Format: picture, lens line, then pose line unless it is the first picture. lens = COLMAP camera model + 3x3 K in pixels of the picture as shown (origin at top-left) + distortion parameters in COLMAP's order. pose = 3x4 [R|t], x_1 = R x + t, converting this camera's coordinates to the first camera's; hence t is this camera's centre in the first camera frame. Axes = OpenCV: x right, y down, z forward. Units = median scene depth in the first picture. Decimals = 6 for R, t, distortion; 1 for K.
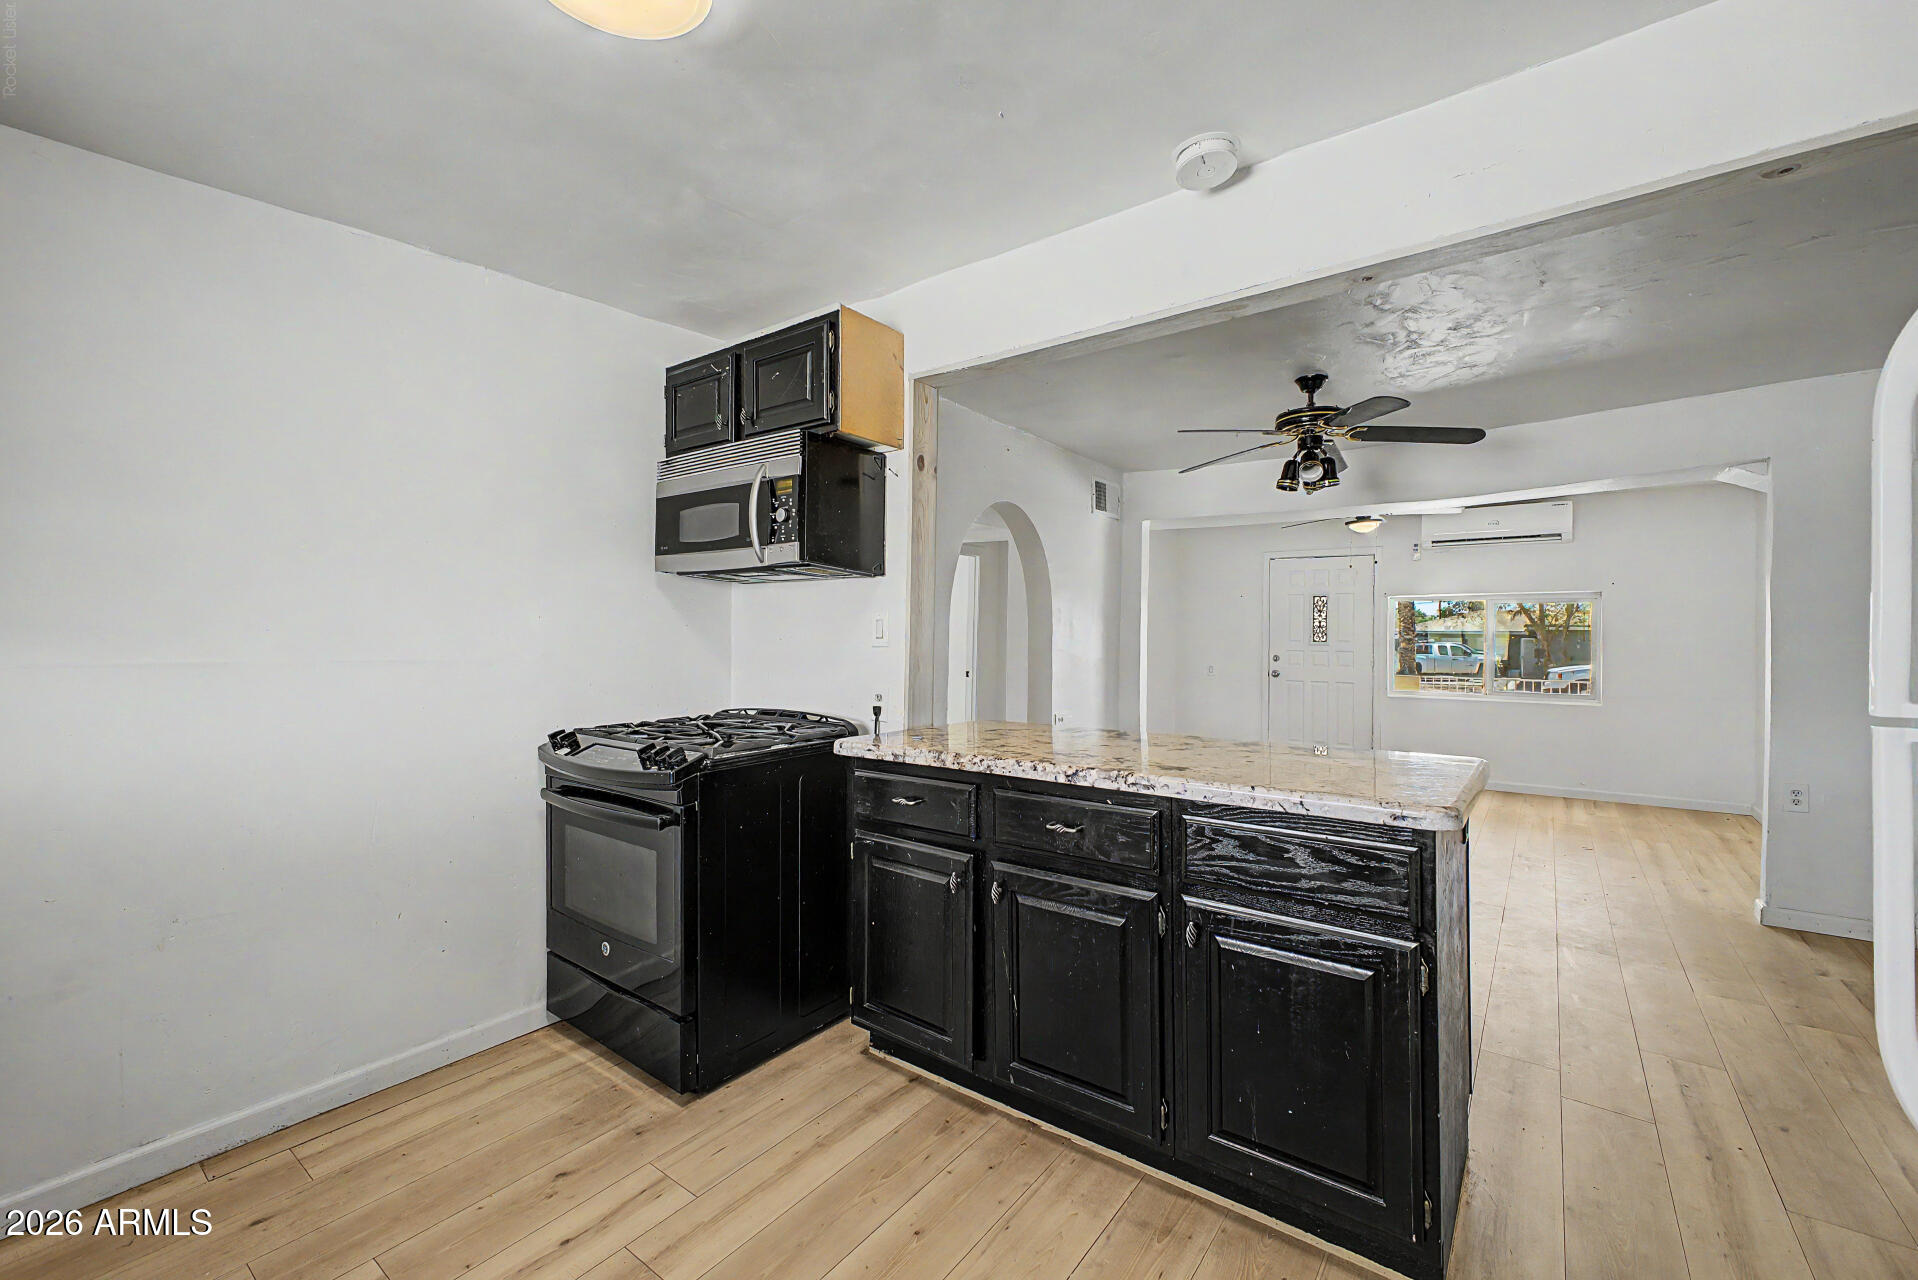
lens RADIAL K [[807.9, 0, 959.0], [0, 807.9, 640.0], [0, 0, 1]] dist [0.044530, 0.000038]
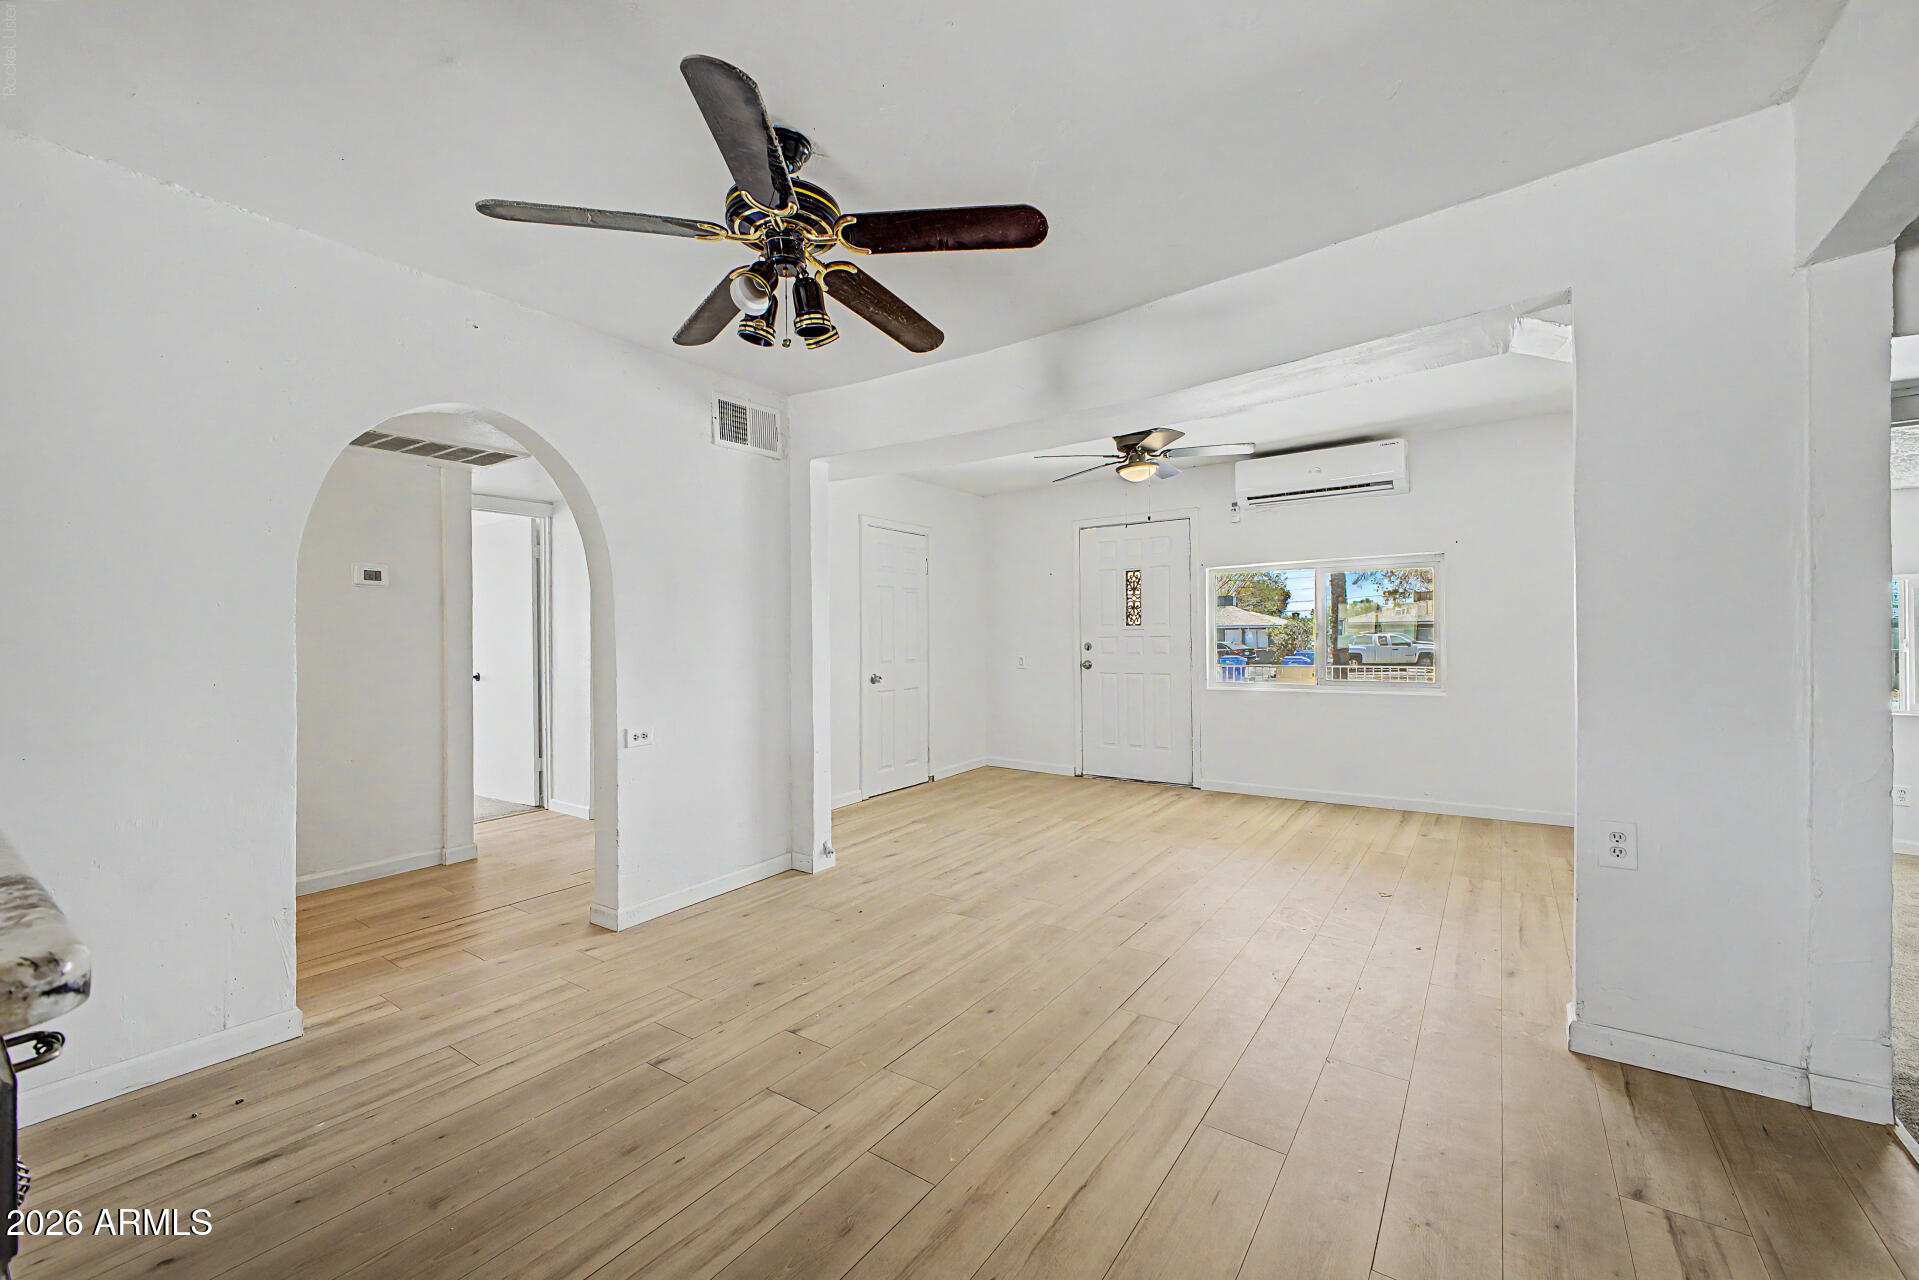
lens RADIAL K [[763.3, 0, 959.5], [0, 763.3, 640.0], [0, 0, 1]] dist [0.030329, -0.000052]
pose [[0.999845, -0.017131, 0.004150, 0.255709], [0.017142, 0.999850, -0.002475, 0.015839], [-0.004107, 0.002545, 0.999988, 0.216593]]
